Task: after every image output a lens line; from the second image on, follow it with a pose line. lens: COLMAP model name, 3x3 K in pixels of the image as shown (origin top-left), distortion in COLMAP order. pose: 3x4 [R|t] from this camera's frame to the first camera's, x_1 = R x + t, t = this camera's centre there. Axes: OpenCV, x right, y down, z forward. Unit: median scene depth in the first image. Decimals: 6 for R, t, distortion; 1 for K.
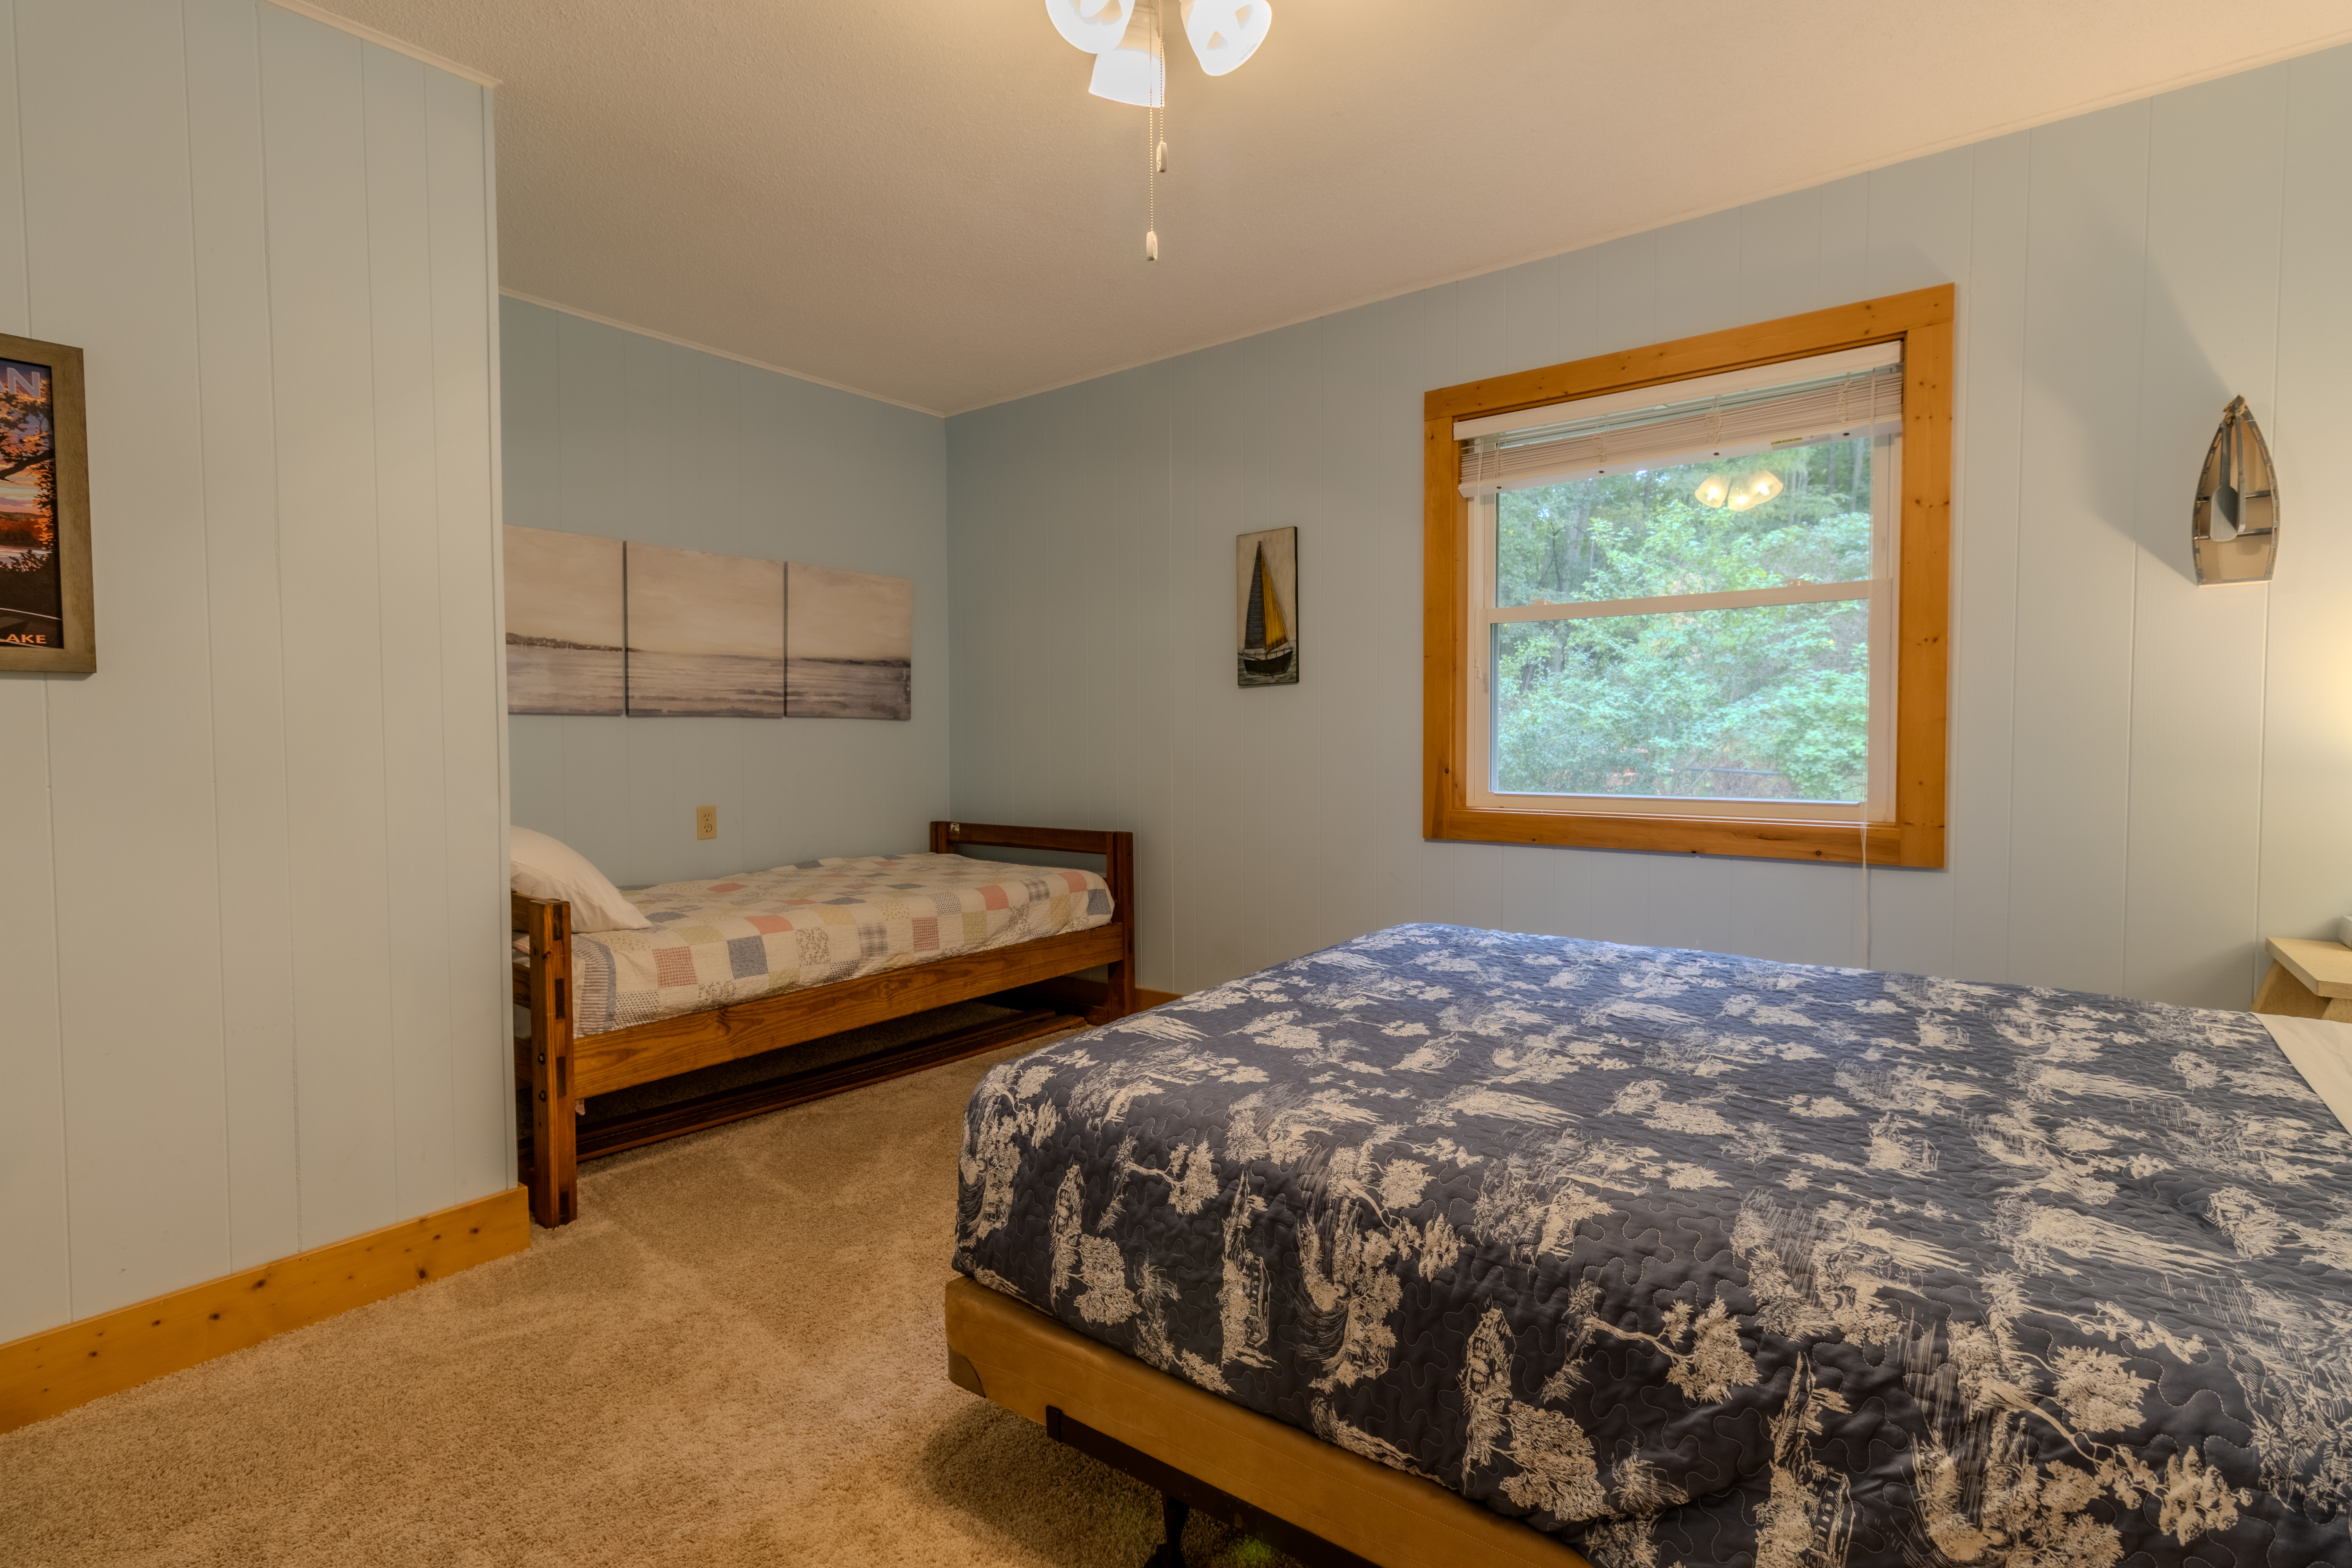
lens RADIAL K [[1105.6, 0, 1179.2], [0, 1105.6, 775.1], [0, 0, 1]] dist [0.003072, 0.001836]
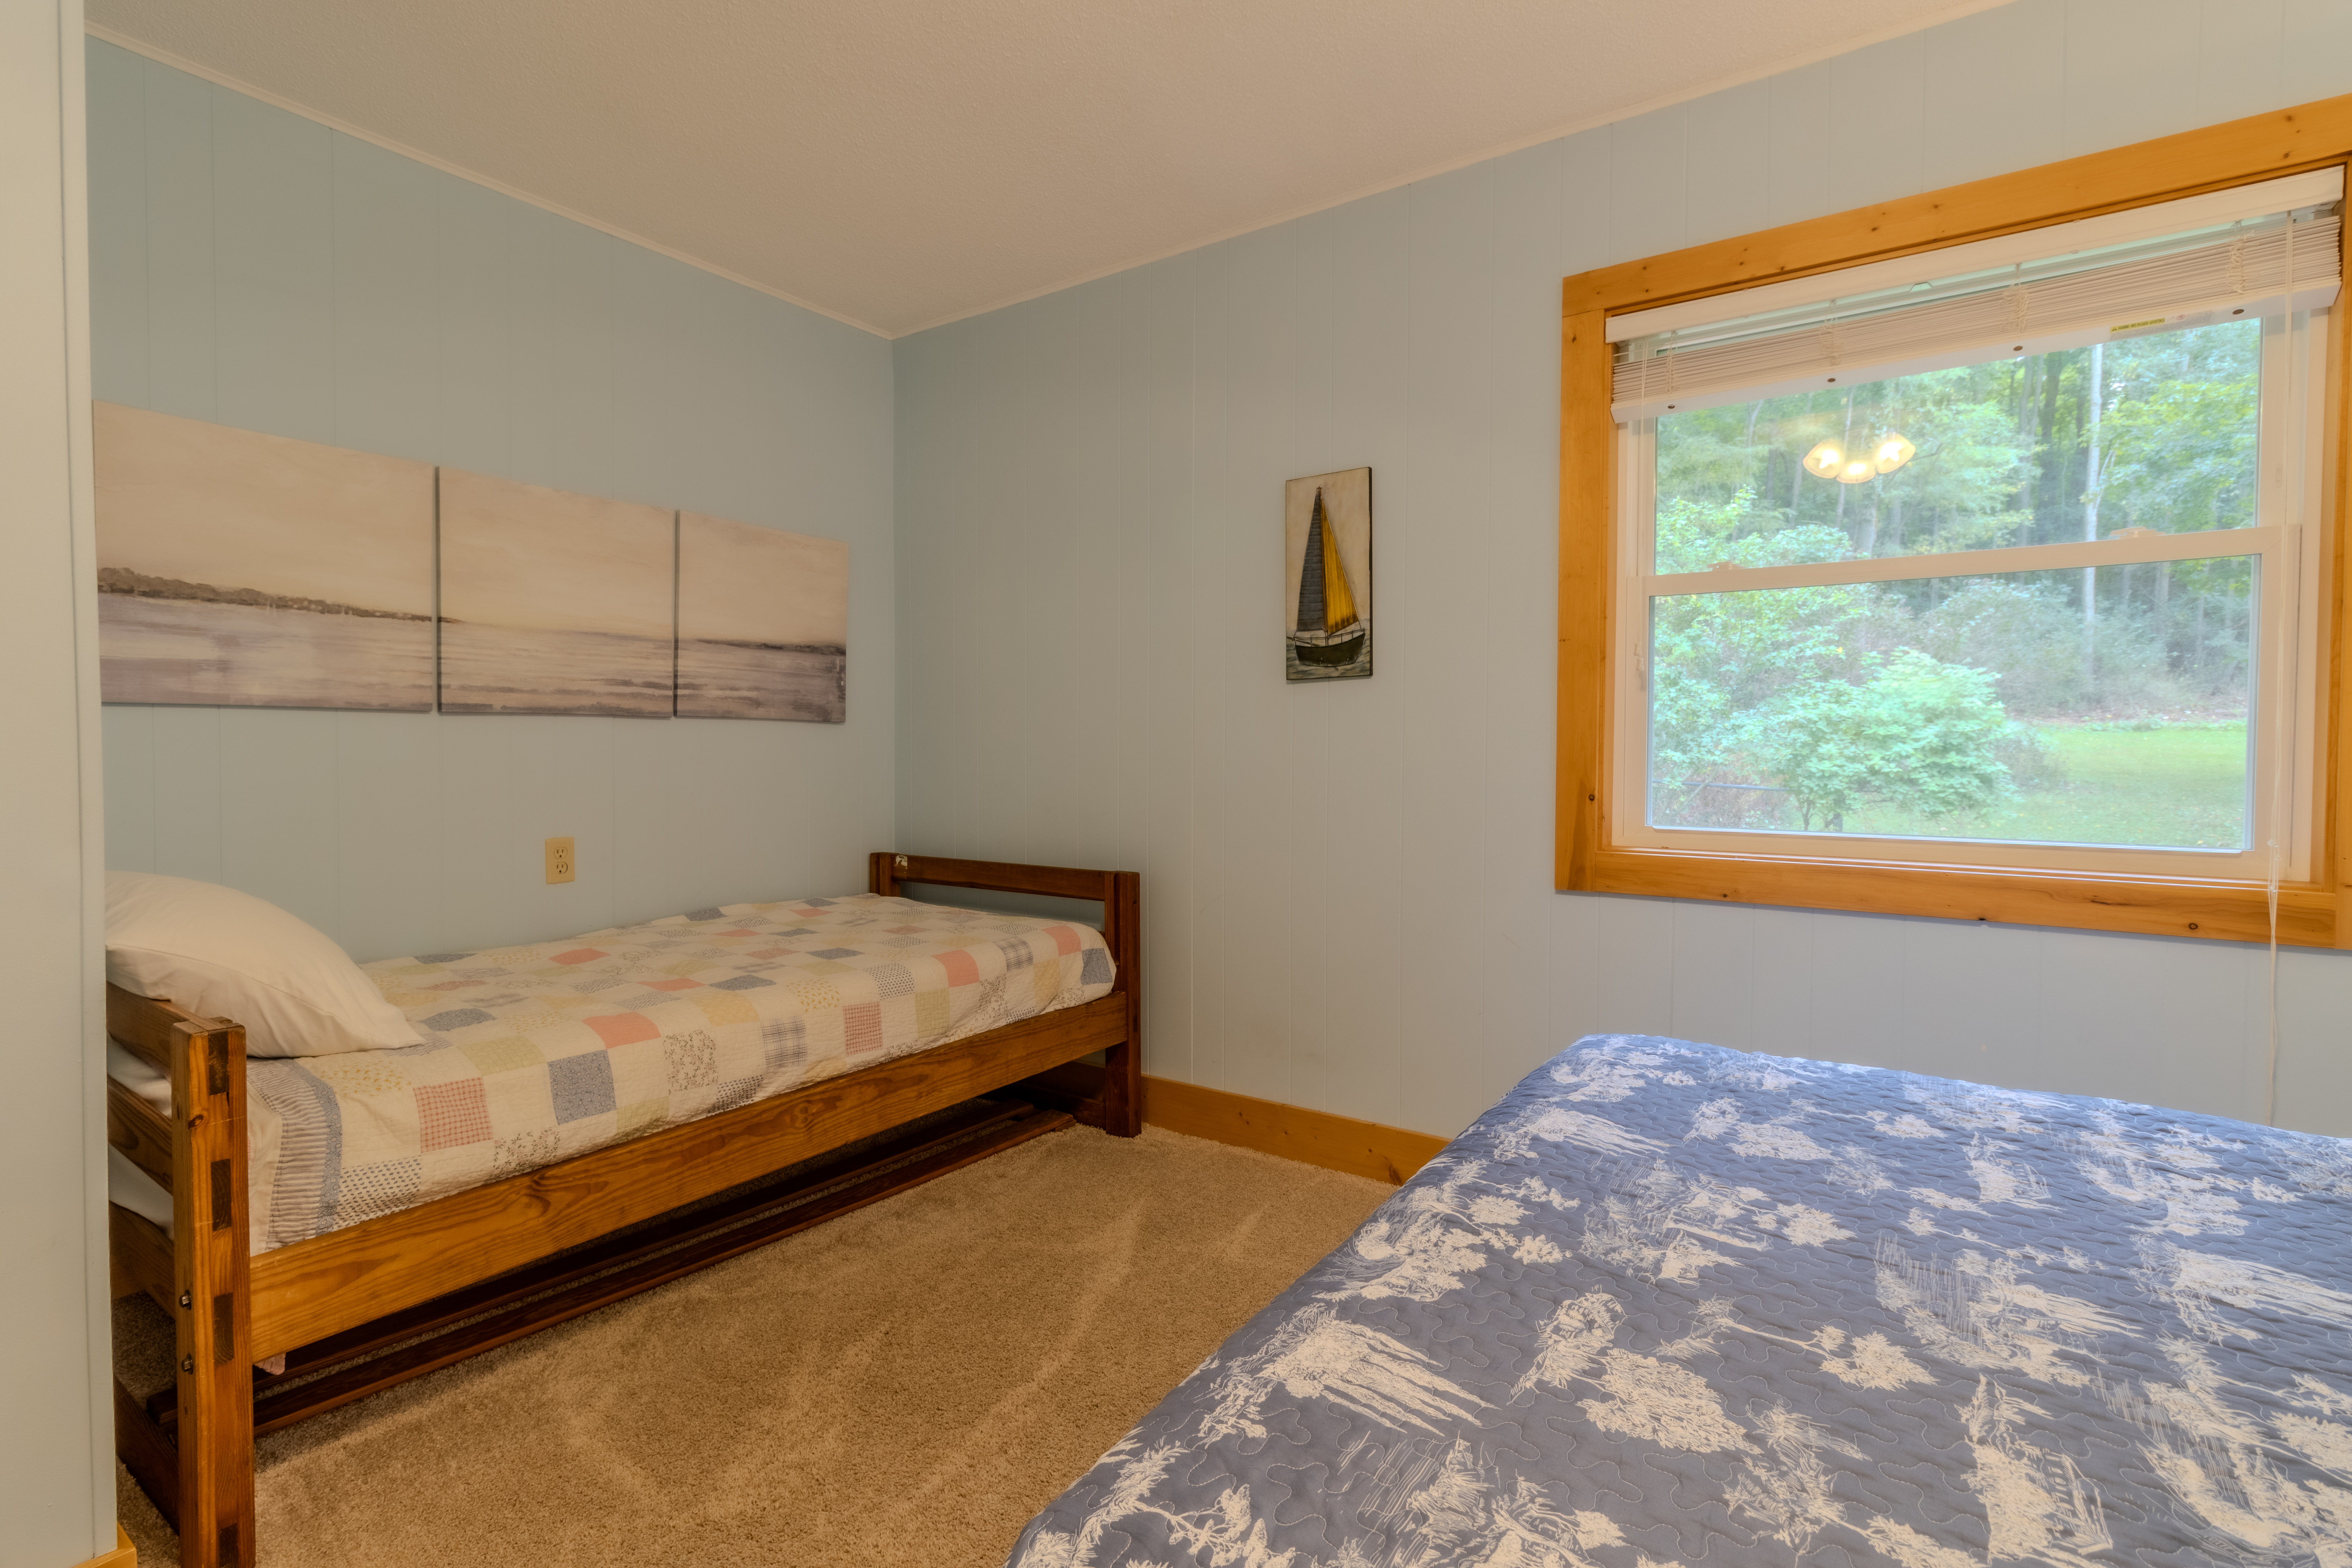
lens RADIAL K [[1105.5, 0, 1176.4], [0, 1105.5, 775.1], [0, 0, 1]] dist [0.003072, 0.001836]
pose [[0.998709, 0.005741, 0.050467, -0.067192], [-0.005338, 0.999953, -0.008131, -0.011397], [-0.050511, 0.007851, 0.998693, 0.289152]]
